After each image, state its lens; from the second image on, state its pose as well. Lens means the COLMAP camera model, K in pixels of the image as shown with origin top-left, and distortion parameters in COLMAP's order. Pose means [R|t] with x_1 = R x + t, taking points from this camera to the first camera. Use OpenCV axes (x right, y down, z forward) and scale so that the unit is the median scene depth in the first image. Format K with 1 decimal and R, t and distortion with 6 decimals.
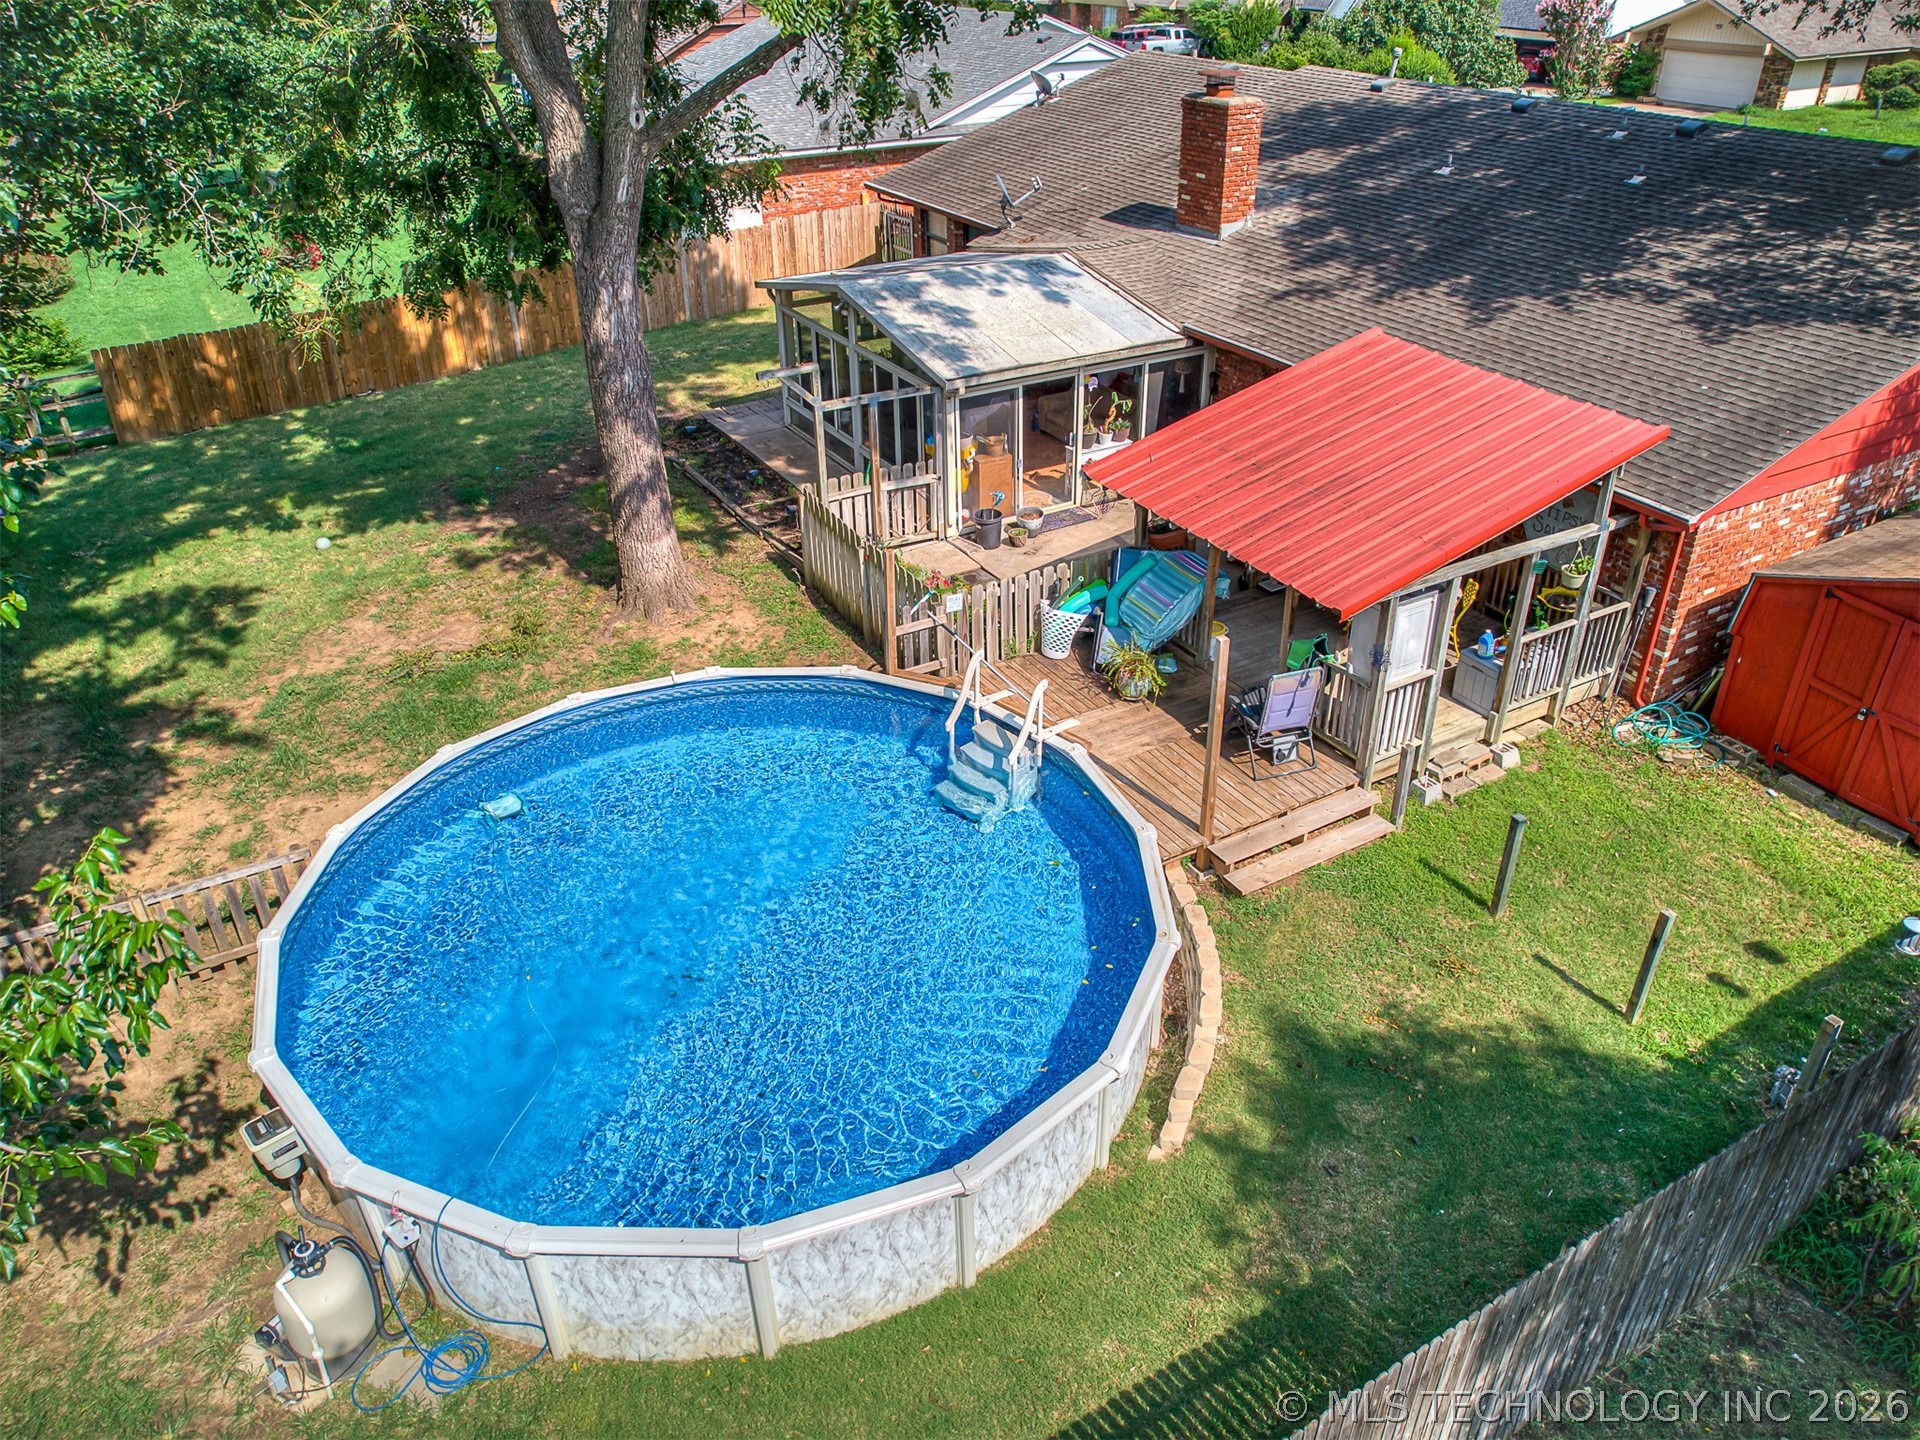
lens RADIAL K [[1452.4, 0, 962.6], [0, 1452.4, 620.1], [0, 0, 1]] dist [-0.062917, 0.076555]
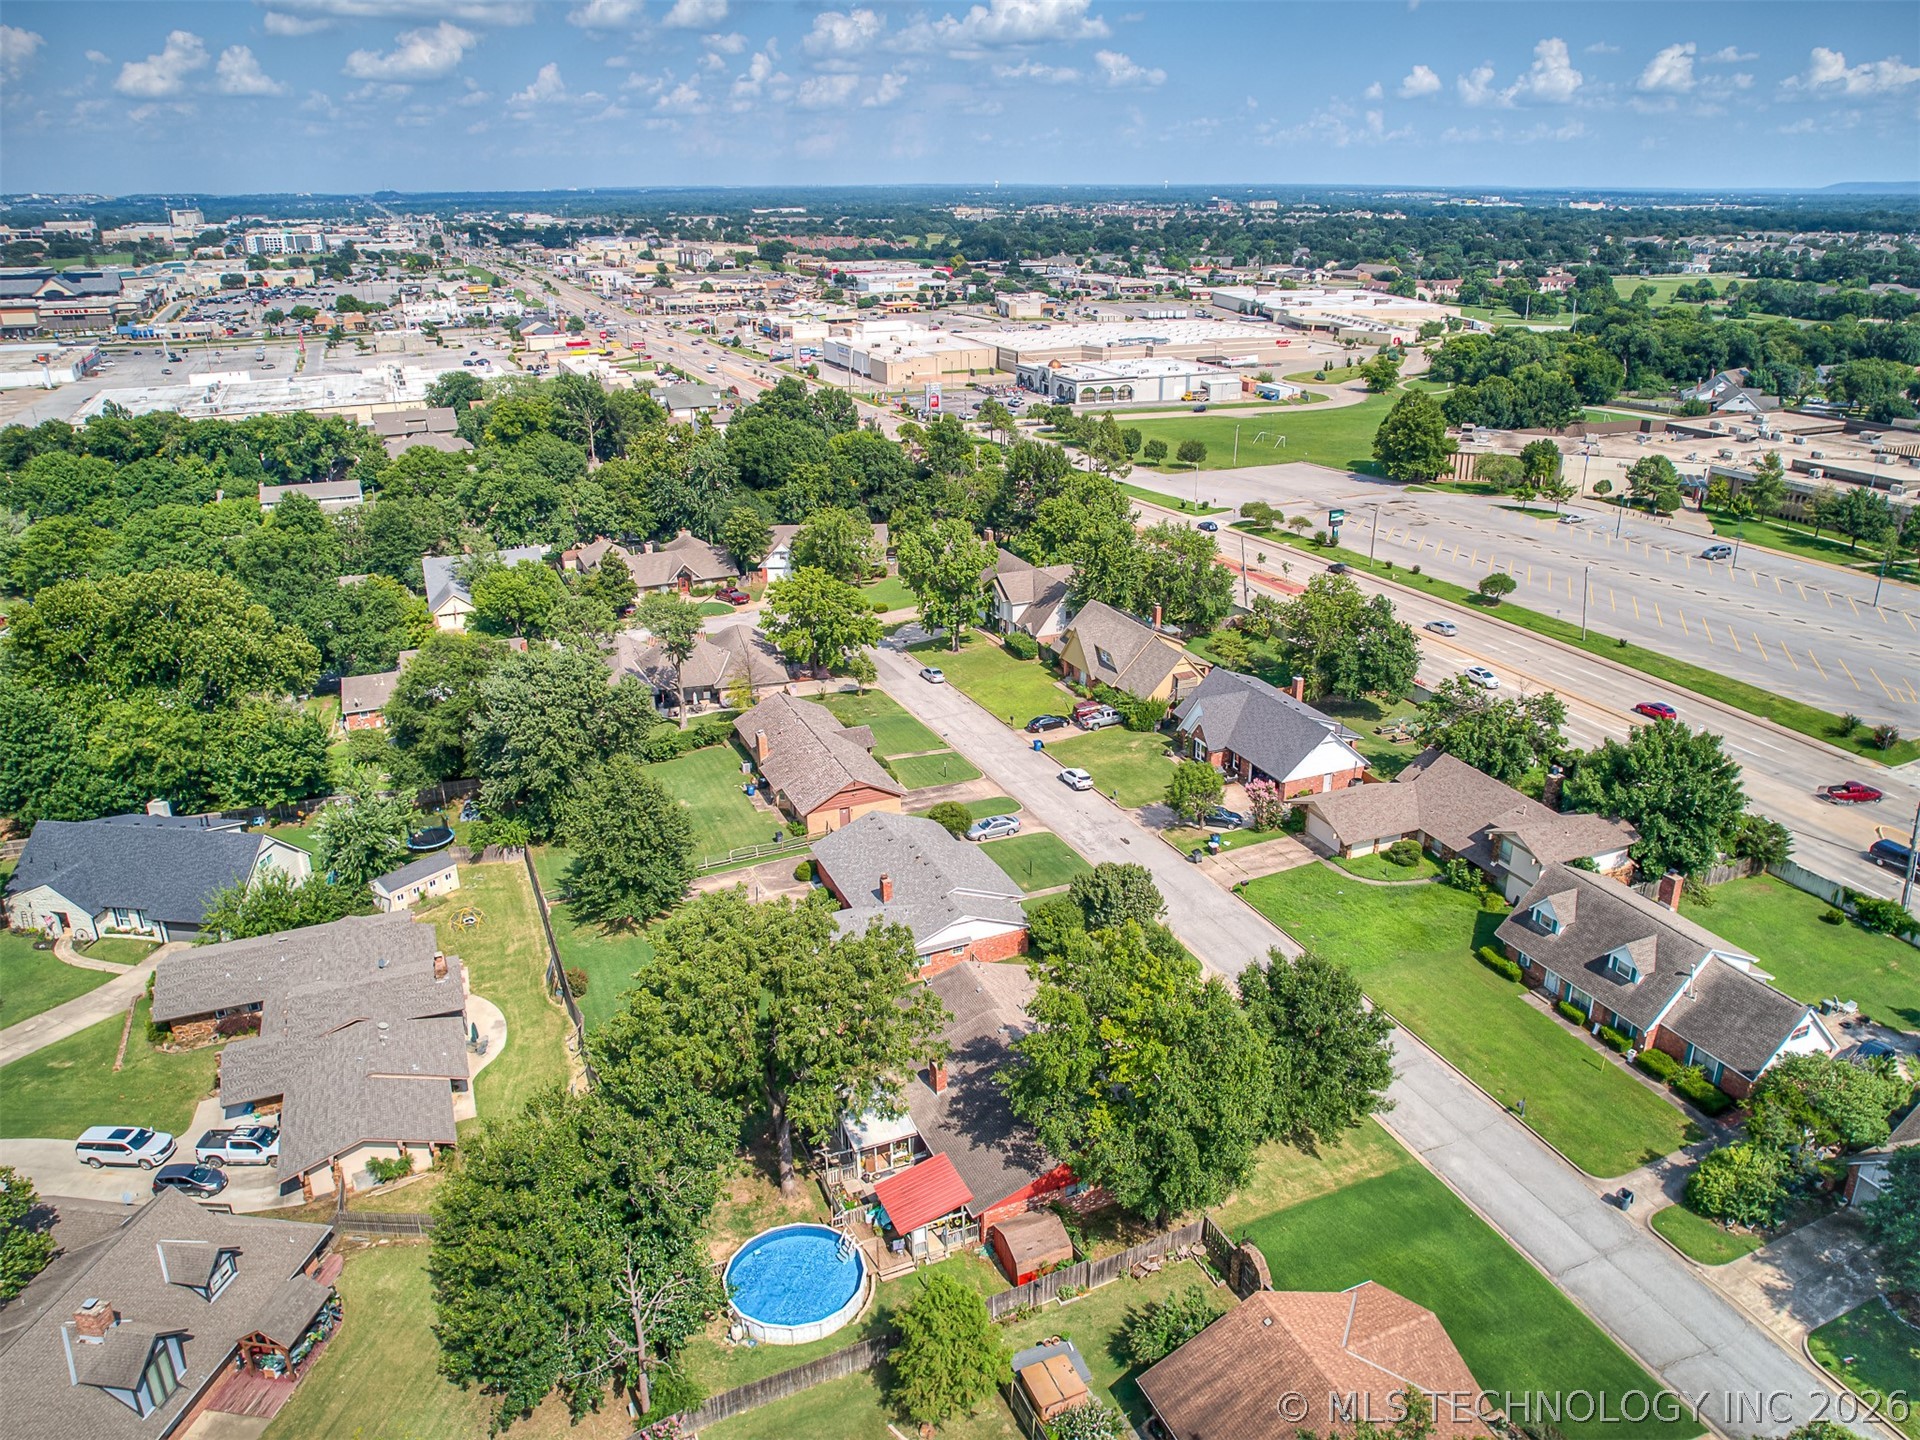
lens RADIAL K [[1420.1, 0, 960.0], [0, 1420.1, 720.0], [0, 0, 1]] dist [-0.055790, 0.038838]
pose [[0.992909, 0.031276, -0.114691, 0.919861], [-0.040922, 0.995731, -0.082735, -1.360663], [0.111614, 0.086842, 0.989950, -4.059422]]
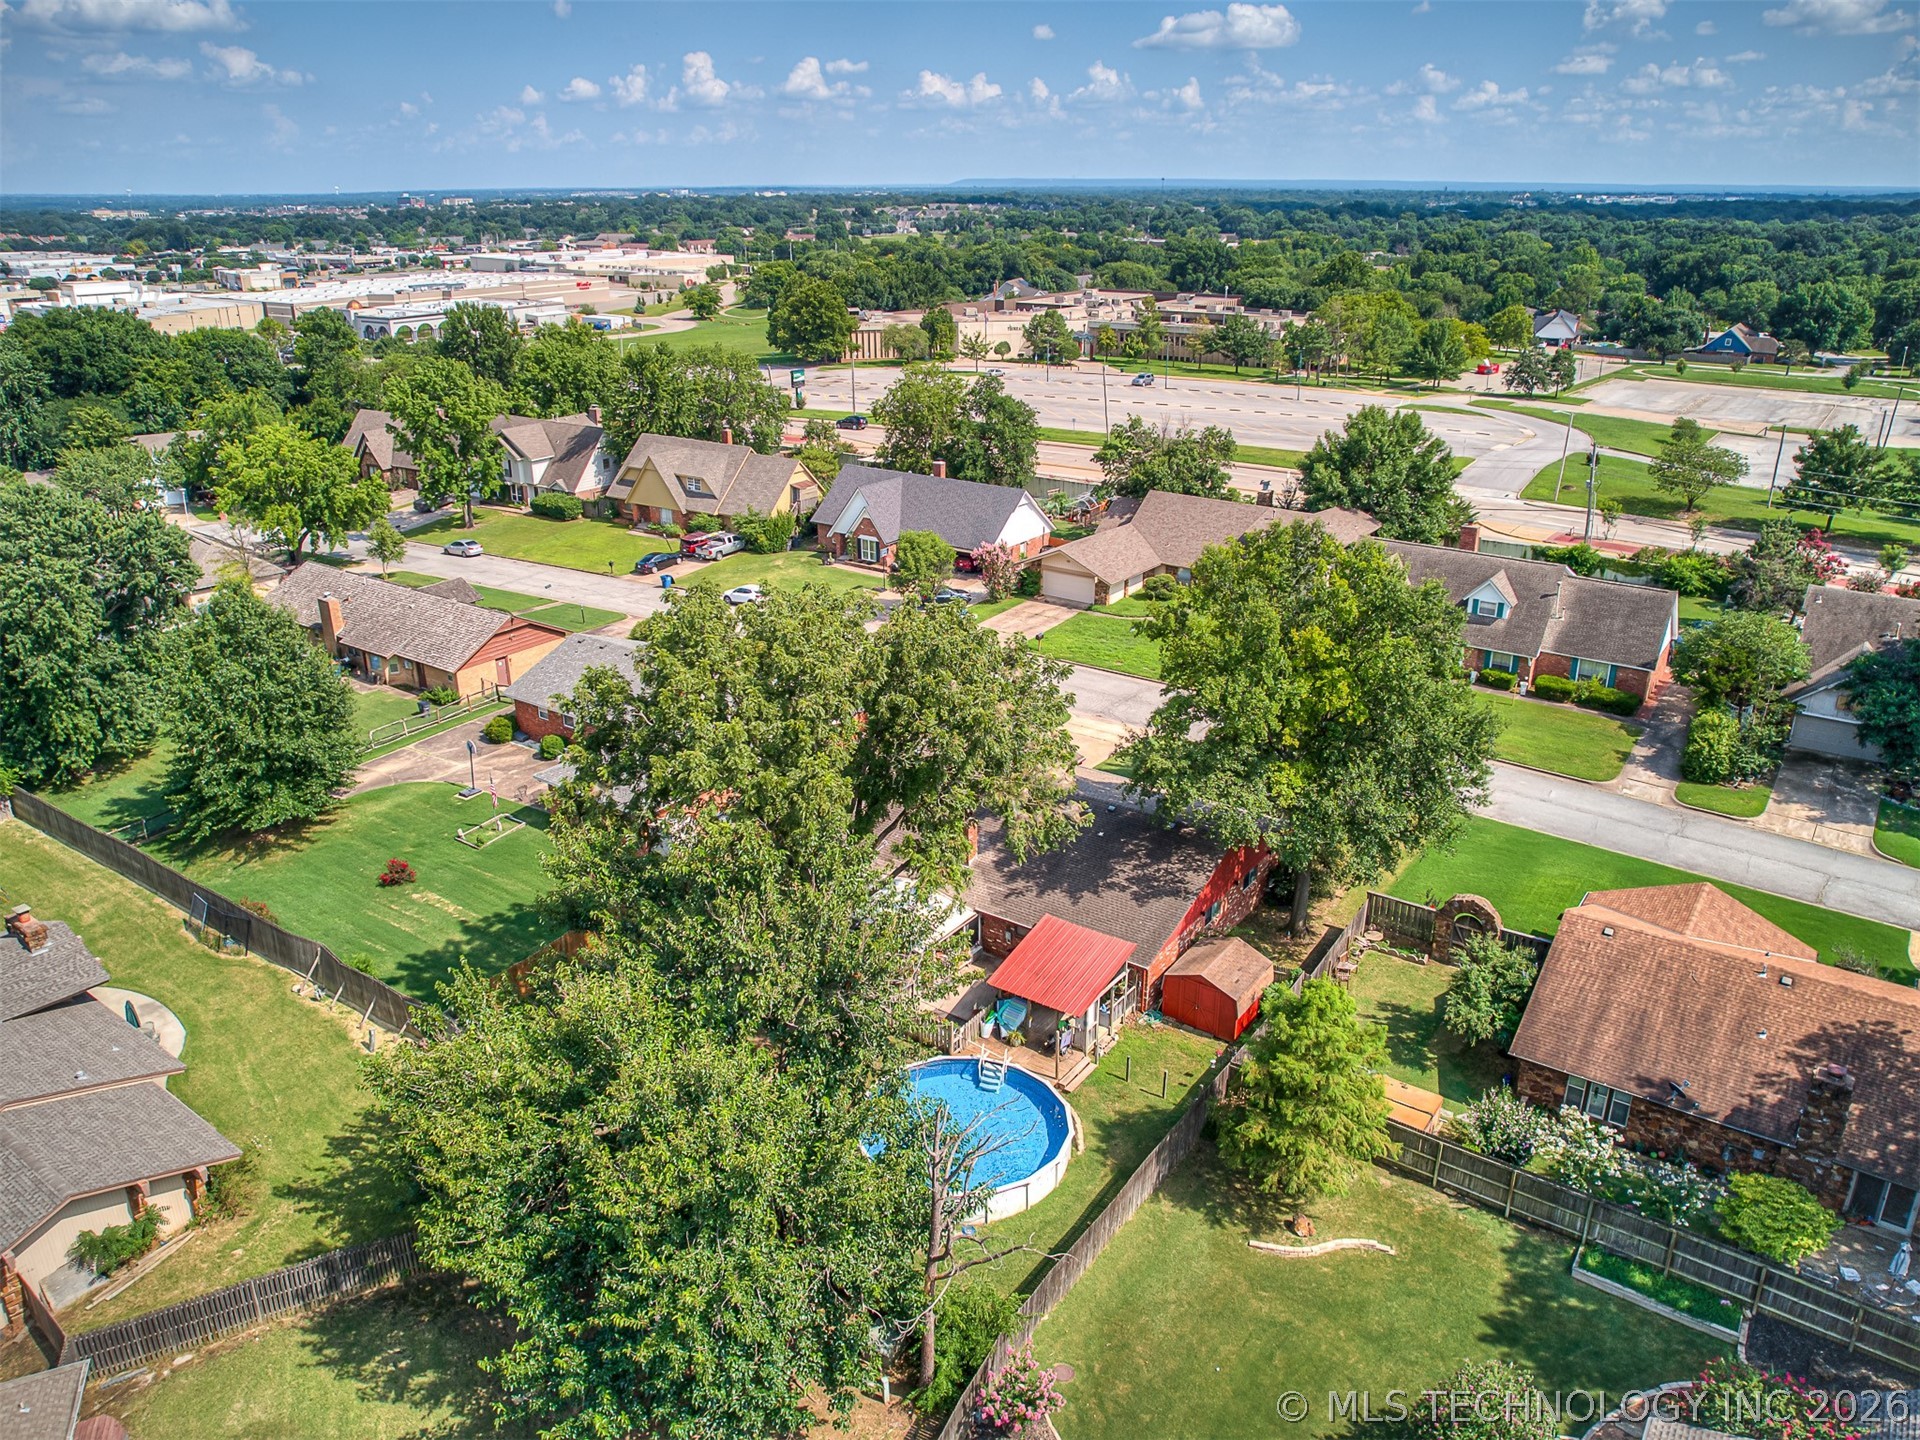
lens RADIAL K [[1420.1, 0, 960.0], [0, 1420.1, 720.0], [0, 0, 1]] dist [-0.055790, 0.038838]
pose [[0.911084, -0.157508, 0.380942, -1.189989], [0.191922, 0.979932, -0.053842, -0.562125], [-0.364817, 0.122166, 0.923030, -2.207516]]
